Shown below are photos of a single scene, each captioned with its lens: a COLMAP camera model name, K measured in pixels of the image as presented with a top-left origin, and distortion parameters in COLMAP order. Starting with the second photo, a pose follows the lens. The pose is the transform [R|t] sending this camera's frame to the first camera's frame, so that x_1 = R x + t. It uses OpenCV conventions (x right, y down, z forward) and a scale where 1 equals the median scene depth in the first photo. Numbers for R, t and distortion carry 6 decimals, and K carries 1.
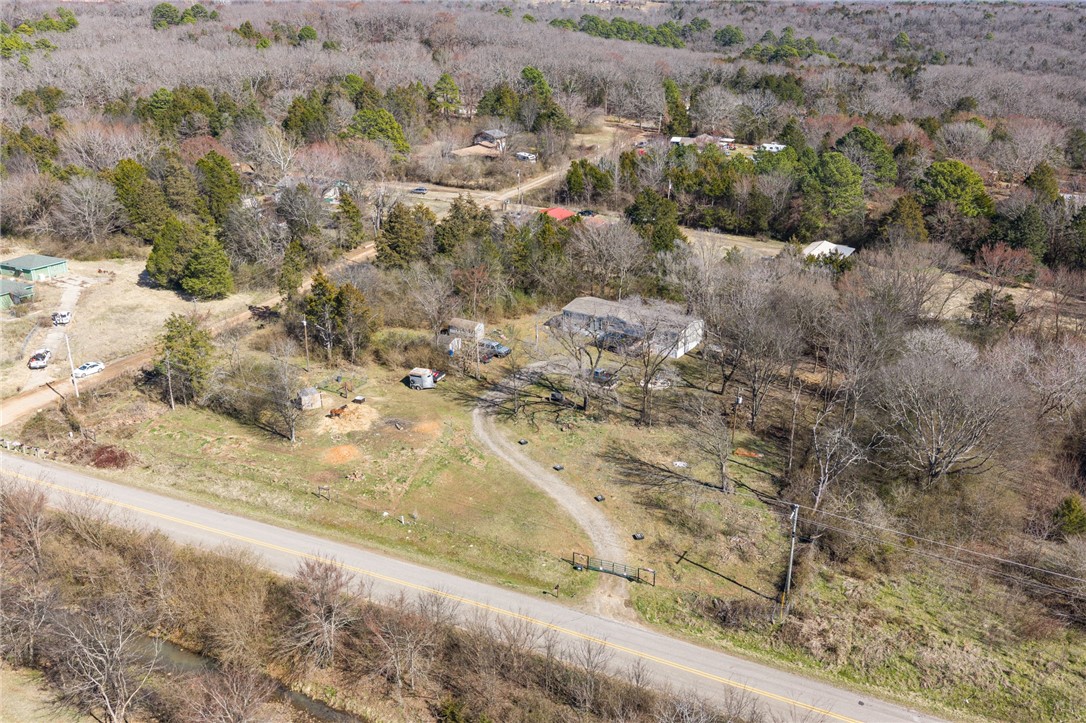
lens RADIAL K [[895.0, 0, 549.2], [0, 895.0, 362.3], [0, 0, 1]] dist [0.019187, -0.023558]
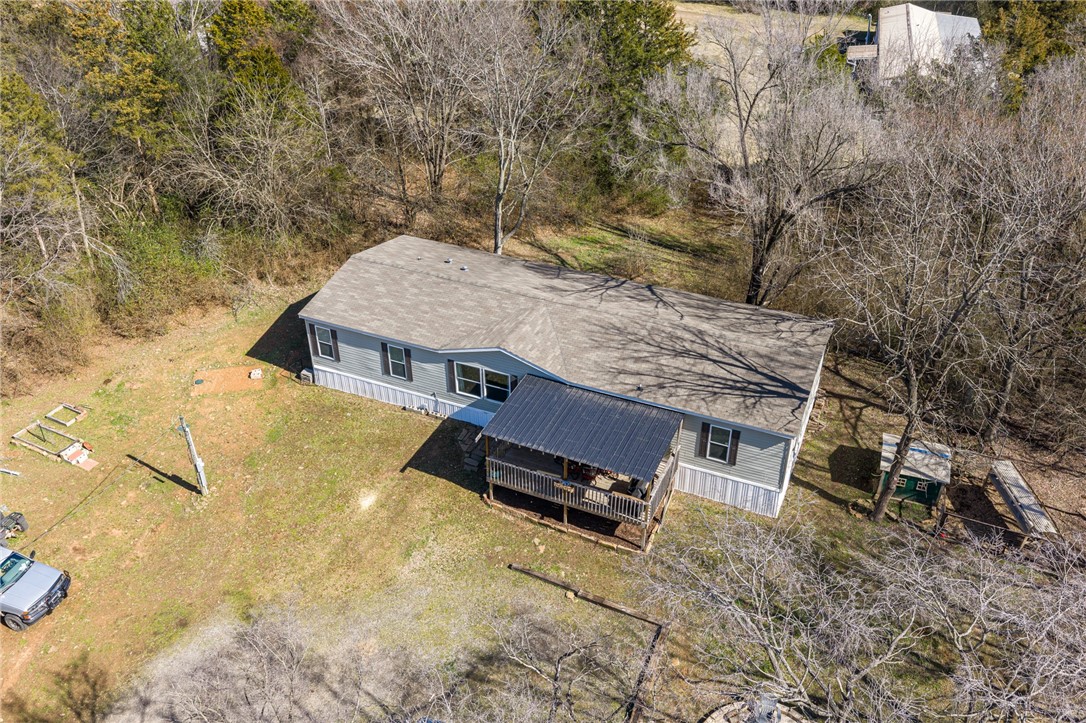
lens RADIAL K [[895.0, 0, 542.0], [0, 895.0, 360.5], [0, 0, 1]] dist [0.019187, -0.023558]
pose [[0.979072, -0.118888, 0.165178, 0.045175], [0.078495, 0.969429, 0.232479, -0.118072], [-0.187768, -0.214648, 0.958473, 0.835078]]
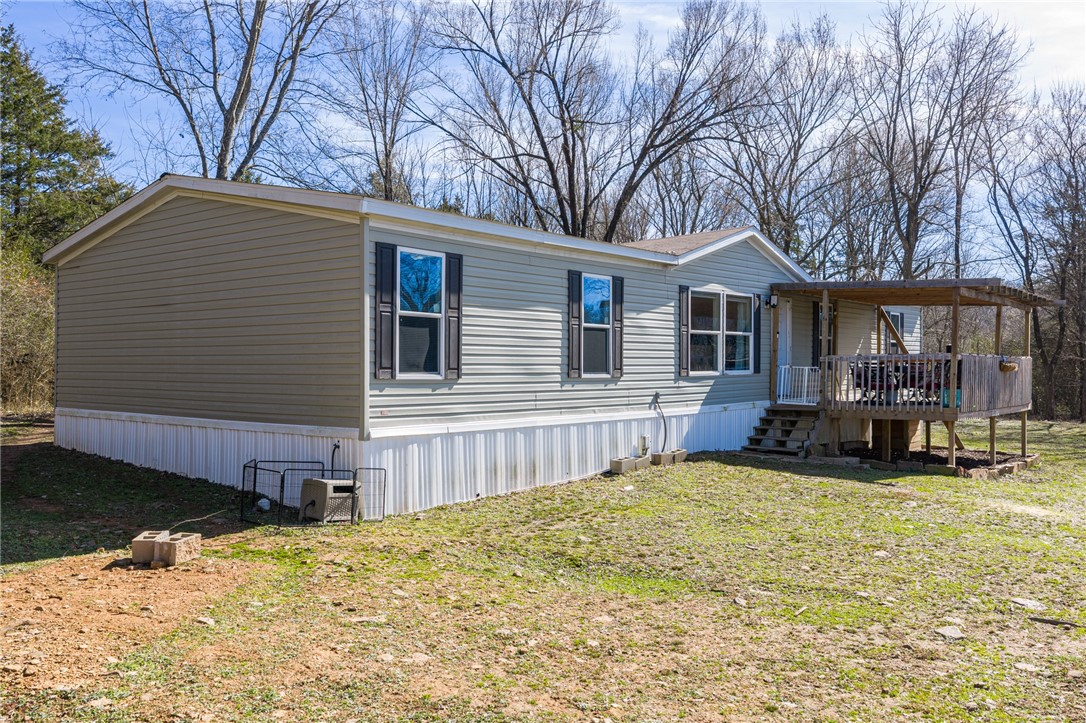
lens RADIAL K [[895.0, 0, 541.9], [0, 895.0, 362.9], [0, 0, 1]] dist [0.019187, -0.023558]
pose [[0.067242, -0.007533, 0.997708, -0.064057], [0.340639, 0.940060, -0.015860, -0.047556], [-0.937787, 0.340925, 0.065777, 1.134281]]
